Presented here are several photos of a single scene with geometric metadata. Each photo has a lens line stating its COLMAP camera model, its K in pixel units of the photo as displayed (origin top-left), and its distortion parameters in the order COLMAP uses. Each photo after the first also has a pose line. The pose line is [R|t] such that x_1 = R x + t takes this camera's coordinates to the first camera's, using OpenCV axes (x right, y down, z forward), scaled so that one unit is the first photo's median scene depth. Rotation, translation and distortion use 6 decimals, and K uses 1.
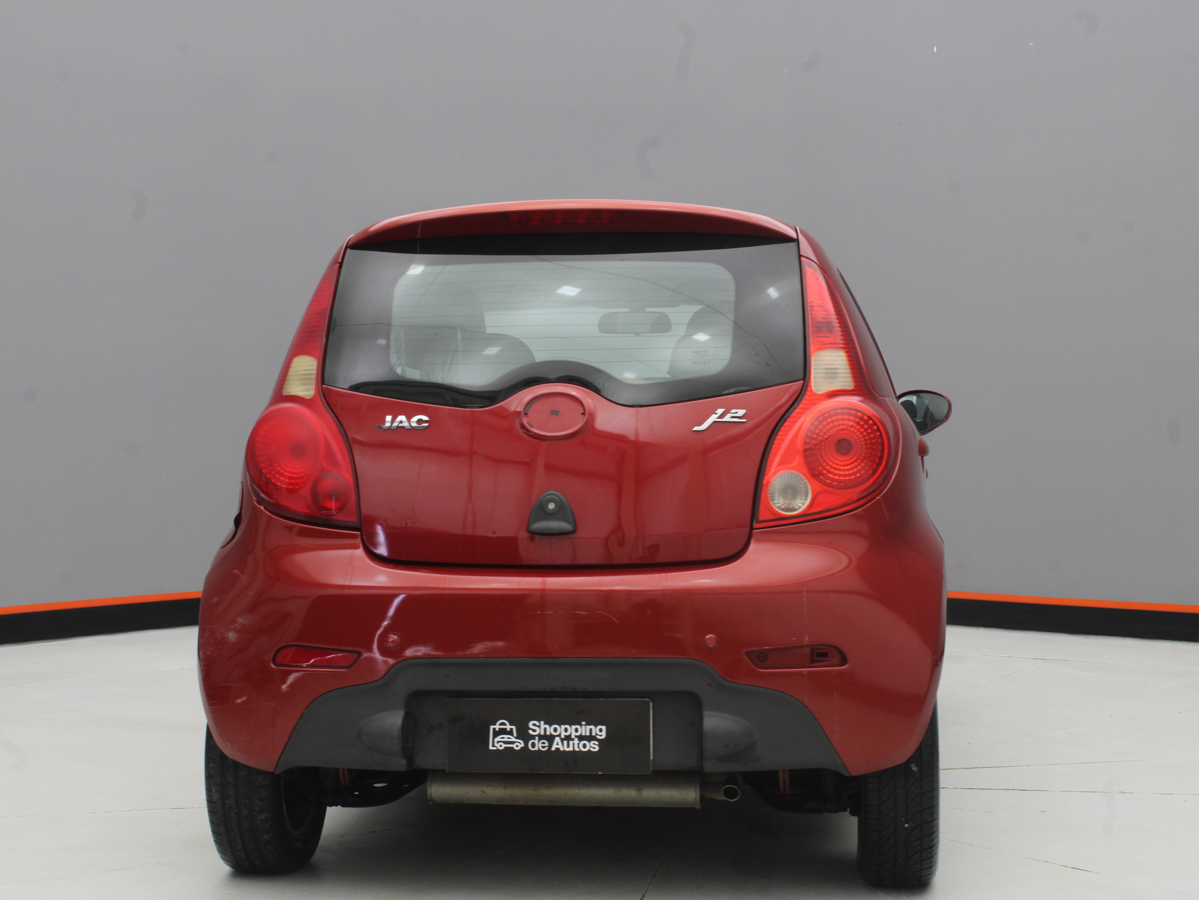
lens RADIAL K [[2111.5, 0, 599.5], [0, 2111.5, 450.0], [0, 0, 1]] dist [-0.064360, 0.134401]
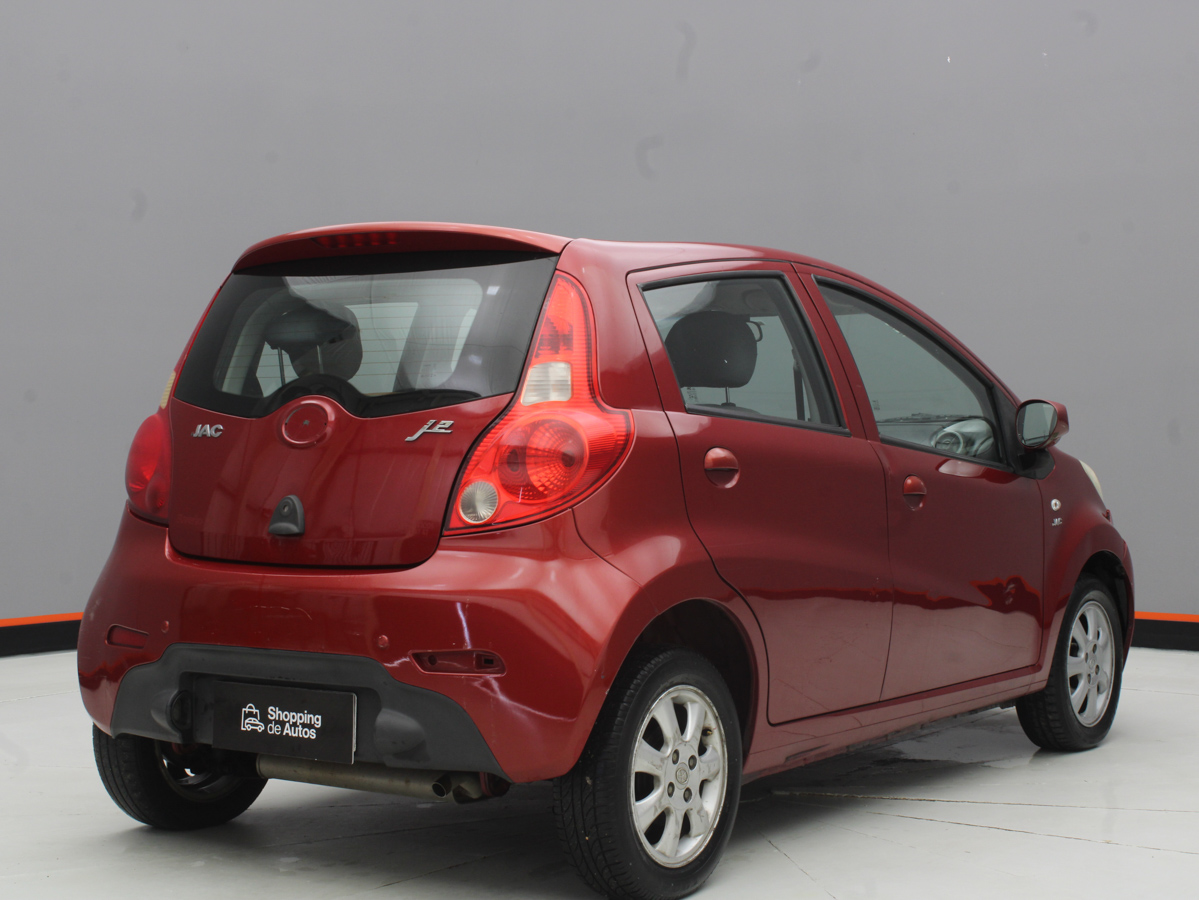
lens RADIAL K [[2111.5, 0, 599.5], [0, 2111.5, 450.0], [0, 0, 1]] dist [-0.064360, 0.134401]
pose [[0.882742, 0.011486, -0.469718, 0.625545], [-0.013768, 0.999904, -0.001424, -0.004472], [0.469657, 0.007725, 0.882815, 0.120575]]
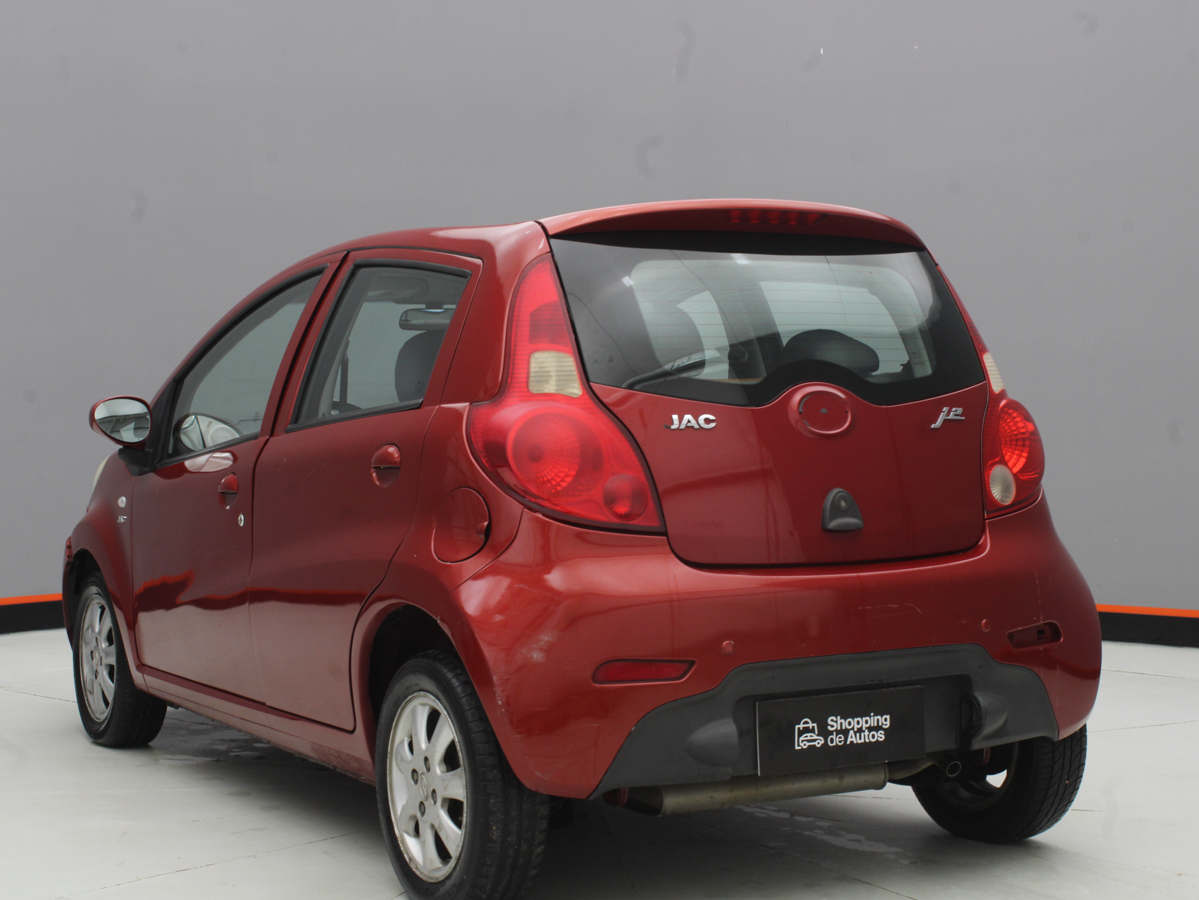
lens RADIAL K [[2111.5, 0, 599.5], [0, 2111.5, 450.0], [0, 0, 1]] dist [-0.064360, 0.134401]
pose [[0.810400, -0.013480, 0.585721, -0.710140], [0.013928, 0.999896, 0.003742, -0.004522], [-0.585711, 0.005125, 0.810504, 0.246495]]
